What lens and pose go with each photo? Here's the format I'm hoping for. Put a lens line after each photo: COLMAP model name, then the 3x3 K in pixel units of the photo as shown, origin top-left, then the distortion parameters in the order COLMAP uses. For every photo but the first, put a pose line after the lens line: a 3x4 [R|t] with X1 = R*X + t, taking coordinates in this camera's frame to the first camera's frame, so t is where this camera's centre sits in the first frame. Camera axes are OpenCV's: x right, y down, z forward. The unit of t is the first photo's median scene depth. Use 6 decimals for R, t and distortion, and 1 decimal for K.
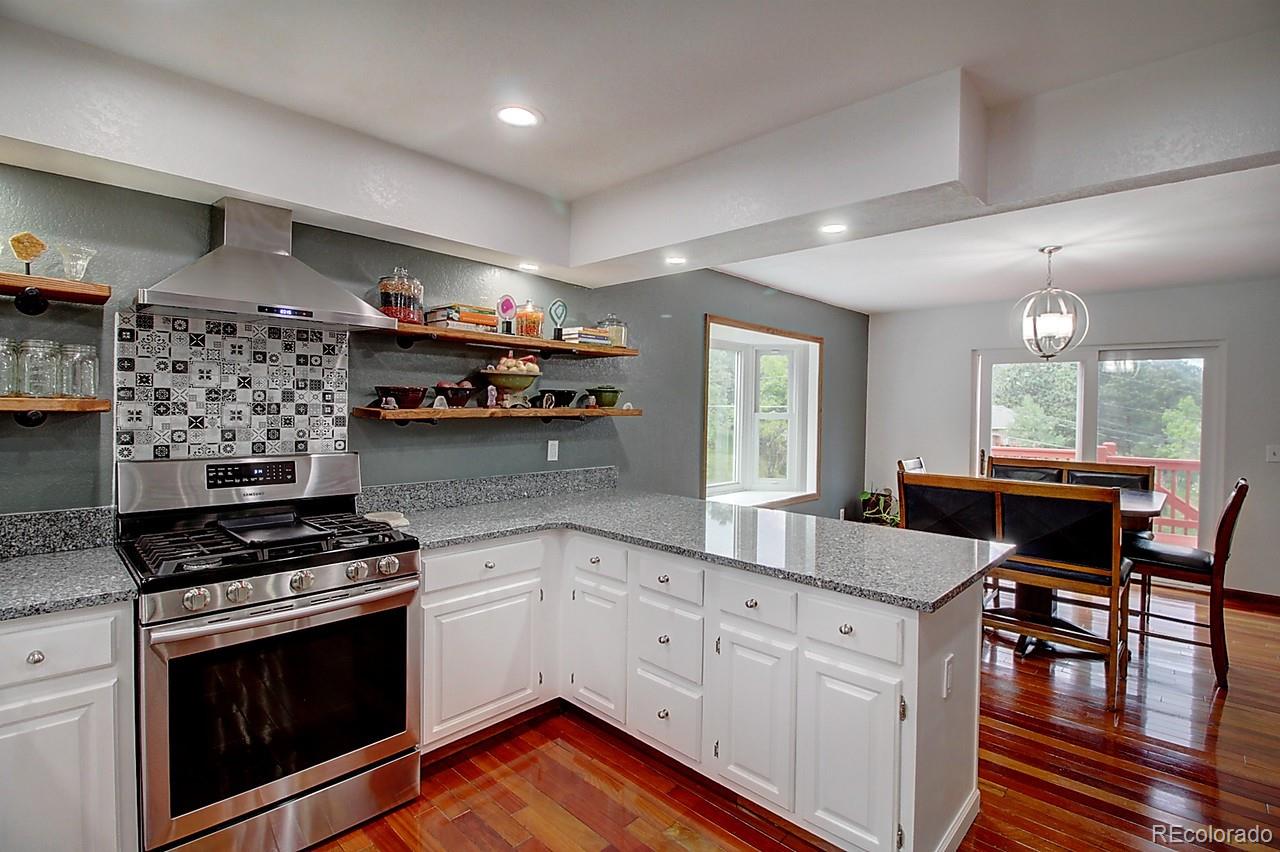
lens RADIAL K [[595.6, 0, 653.0], [0, 595.6, 415.2], [0, 0, 1]] dist [-0.011996, -0.005701]
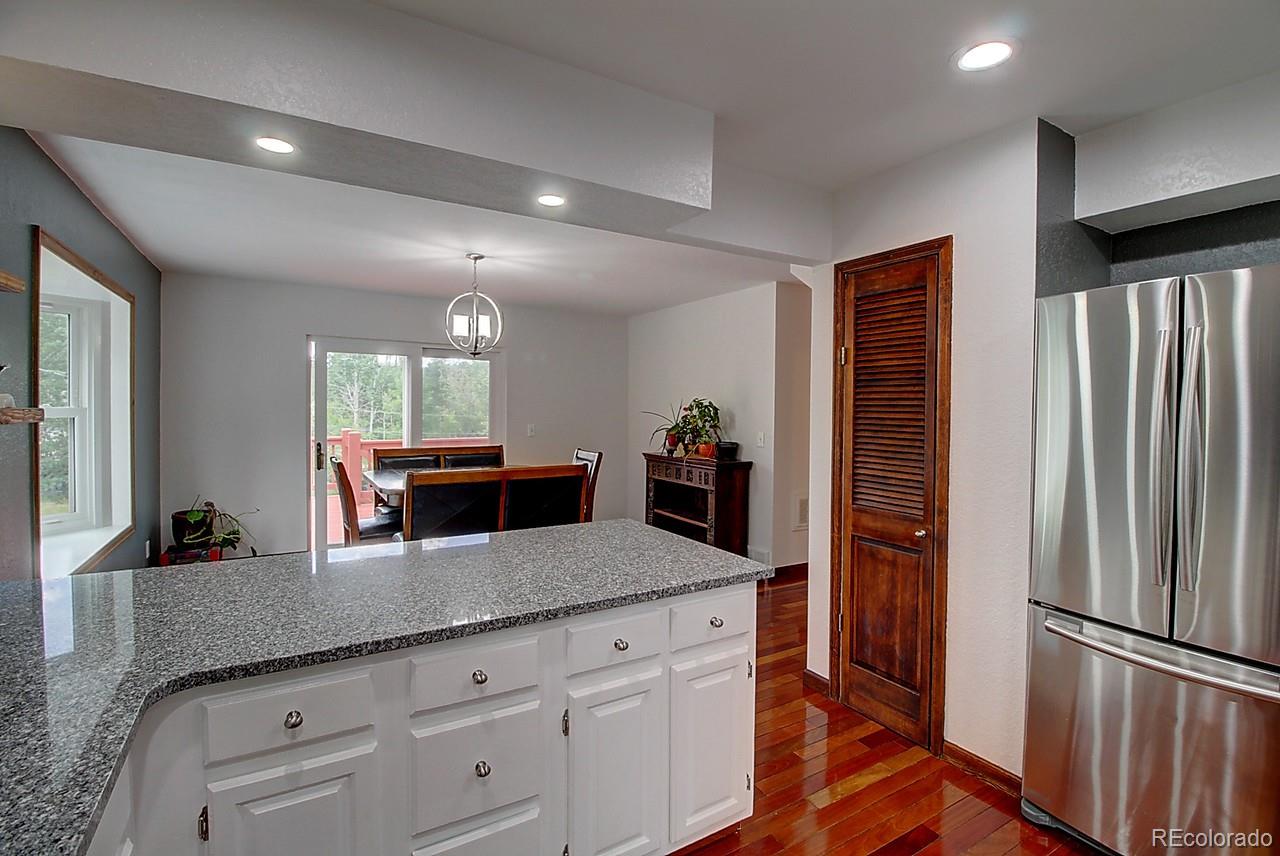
lens RADIAL K [[595.6, 0, 648.6], [0, 595.6, 418.1], [0, 0, 1]] dist [-0.011996, -0.005701]
pose [[0.264366, -0.032793, 0.963865, -0.322970], [0.007262, 0.999461, 0.032012, -0.012211], [-0.964395, -0.001463, 0.264462, 0.396208]]
